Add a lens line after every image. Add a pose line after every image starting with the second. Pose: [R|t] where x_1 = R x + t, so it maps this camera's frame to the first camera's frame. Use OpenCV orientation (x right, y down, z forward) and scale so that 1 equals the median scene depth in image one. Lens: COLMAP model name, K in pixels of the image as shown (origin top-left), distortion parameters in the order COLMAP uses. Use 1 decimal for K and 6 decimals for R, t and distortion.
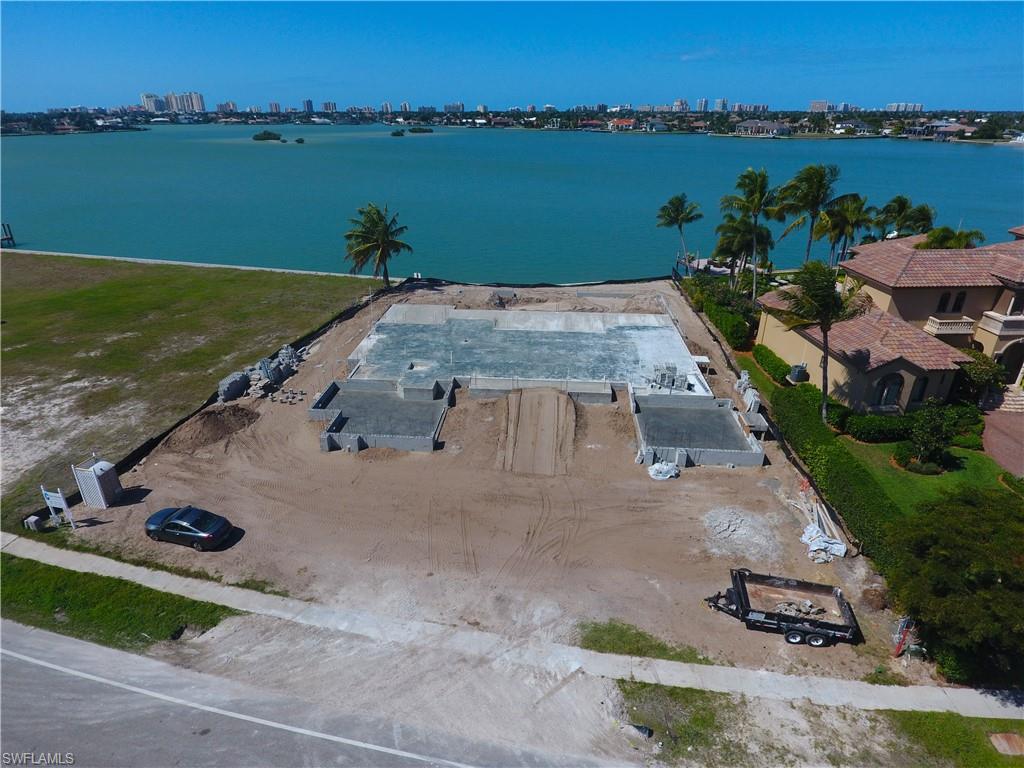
lens RADIAL K [[615.8, 0, 501.6], [0, 615.8, 382.5], [0, 0, 1]] dist [-0.001245, -0.002845]
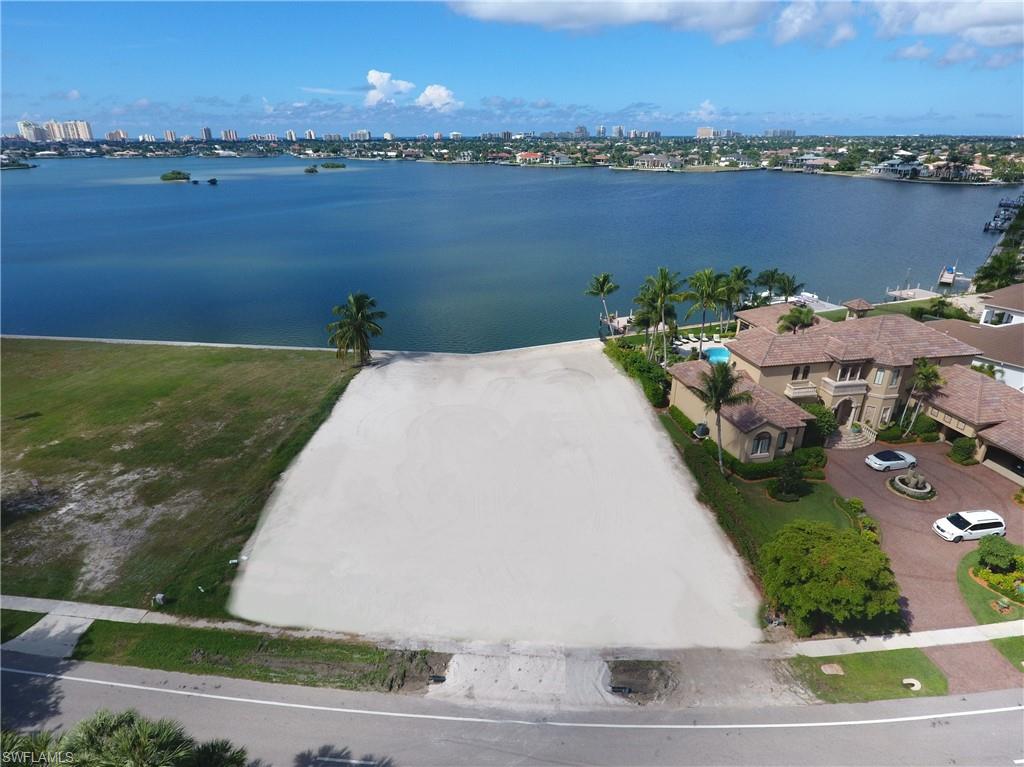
lens RADIAL K [[615.8, 0, 507.0], [0, 615.8, 379.0], [0, 0, 1]] dist [-0.001245, -0.002845]
pose [[0.988892, -0.055158, 0.138025, -0.125551], [0.060600, 0.997529, -0.035537, -0.103637], [-0.135723, 0.043507, 0.989791, -0.293860]]
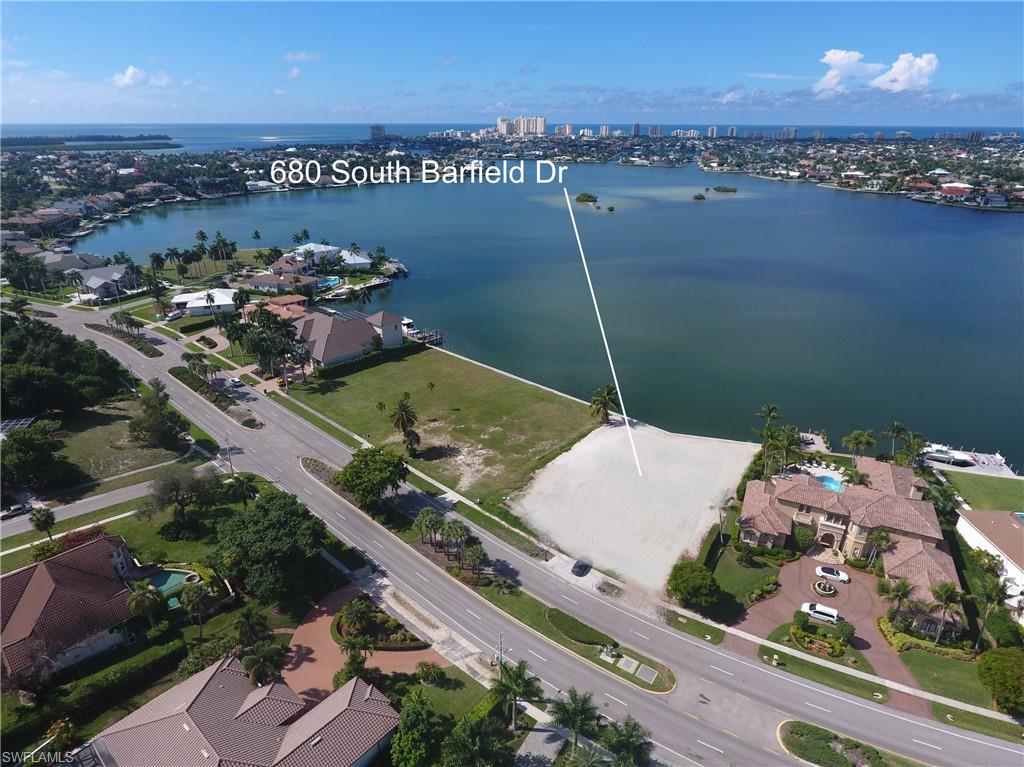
lens RADIAL K [[615.8, 0, 504.1], [0, 615.8, 389.5], [0, 0, 1]] dist [-0.001245, -0.002845]
pose [[0.888339, 0.199739, -0.413470, 0.558394], [-0.202226, 0.978591, 0.038256, -0.429680], [0.412260, 0.049630, 0.909714, -1.668255]]
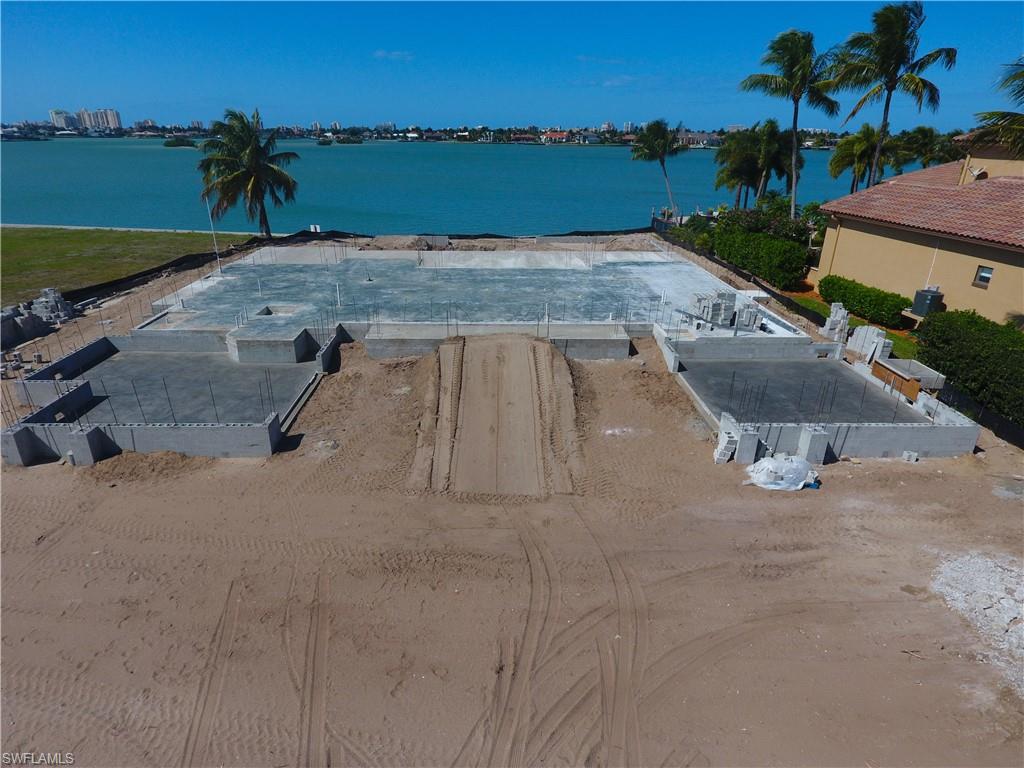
lens RADIAL K [[615.8, 0, 500.9], [0, 615.8, 381.2], [0, 0, 1]] dist [-0.001245, -0.002845]
pose [[0.994943, -0.032414, 0.095067, 0.011405], [0.035591, 0.998857, -0.031911, 0.064560], [-0.093923, 0.035133, 0.994959, 0.444647]]
